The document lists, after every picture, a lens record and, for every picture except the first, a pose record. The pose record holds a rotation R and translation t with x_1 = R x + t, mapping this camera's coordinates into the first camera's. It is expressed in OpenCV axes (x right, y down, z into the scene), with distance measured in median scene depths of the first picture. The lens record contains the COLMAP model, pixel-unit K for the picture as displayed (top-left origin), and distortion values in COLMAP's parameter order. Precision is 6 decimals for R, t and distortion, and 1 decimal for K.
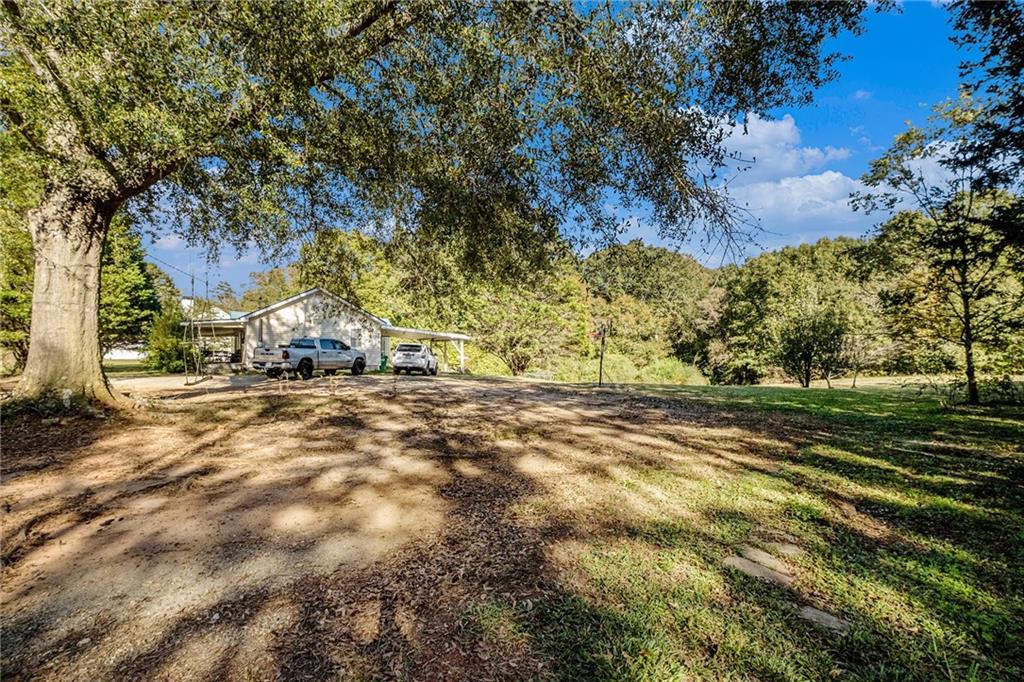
lens RADIAL K [[457.8, 0, 512.1], [0, 457.8, 344.6], [0, 0, 1]] dist [-0.001744, -0.000206]
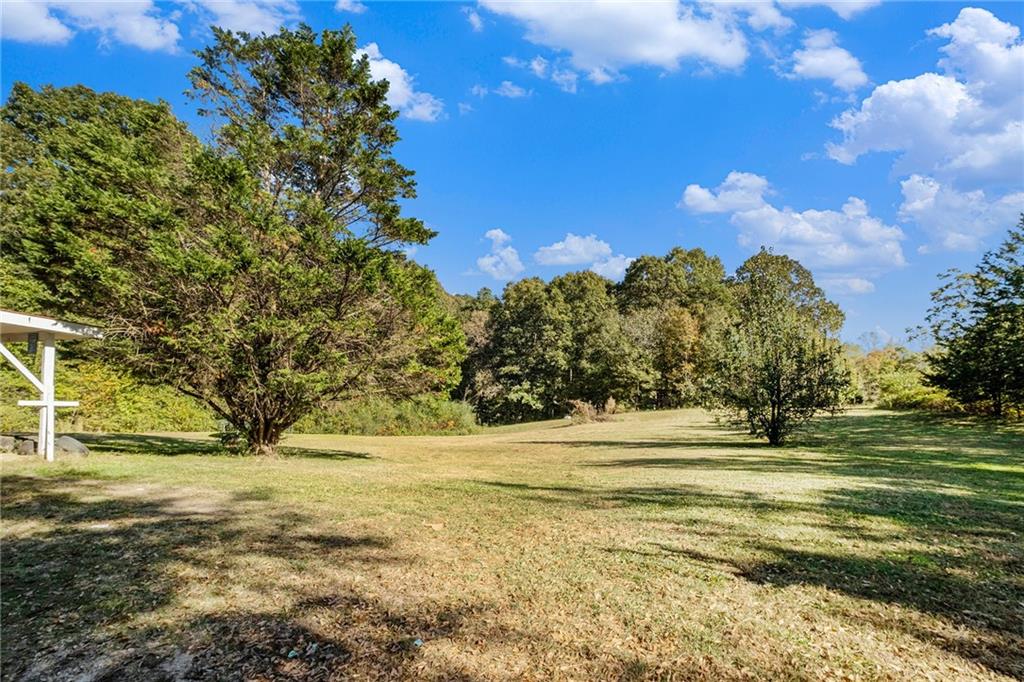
lens RADIAL K [[457.8, 0, 511.8], [0, 457.8, 339.4], [0, 0, 1]] dist [-0.001744, -0.000206]
pose [[0.805831, 0.063413, 0.588740, -0.022838], [-0.017943, 0.996408, -0.082765, 0.003538], [-0.591874, 0.056131, 0.804074, 0.300800]]
